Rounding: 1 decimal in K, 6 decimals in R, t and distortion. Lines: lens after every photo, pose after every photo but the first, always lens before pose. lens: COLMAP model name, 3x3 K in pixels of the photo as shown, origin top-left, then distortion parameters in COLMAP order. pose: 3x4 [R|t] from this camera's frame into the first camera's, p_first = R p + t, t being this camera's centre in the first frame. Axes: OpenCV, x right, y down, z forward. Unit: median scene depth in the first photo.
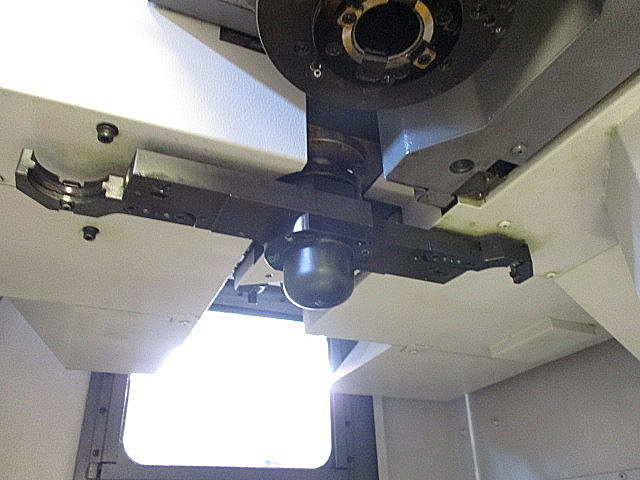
lens RADIAL K [[542.2, 0, 320.0], [0, 542.2, 240.0], [0, 0, 1]] dist [-0.011211, -0.009676]
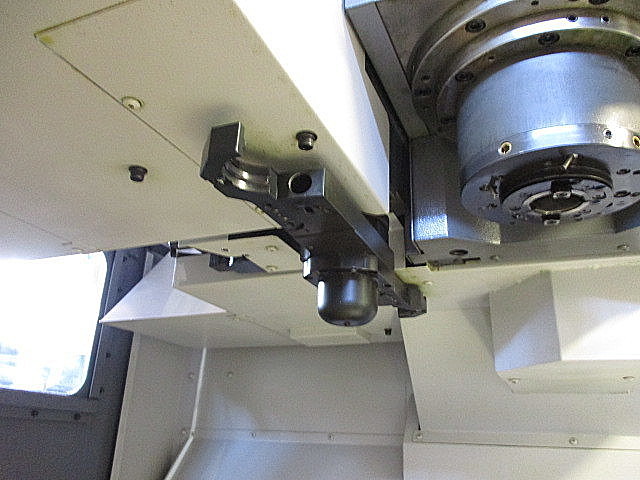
lens RADIAL K [[542.2, 0, 320.0], [0, 542.2, 240.0], [0, 0, 1]] dist [-0.011211, -0.009676]
pose [[0.718507, 0.297097, 0.628872, -0.782173], [-0.392288, 0.919741, 0.013690, -0.043675], [-0.574332, -0.256535, 0.777388, 0.136285]]
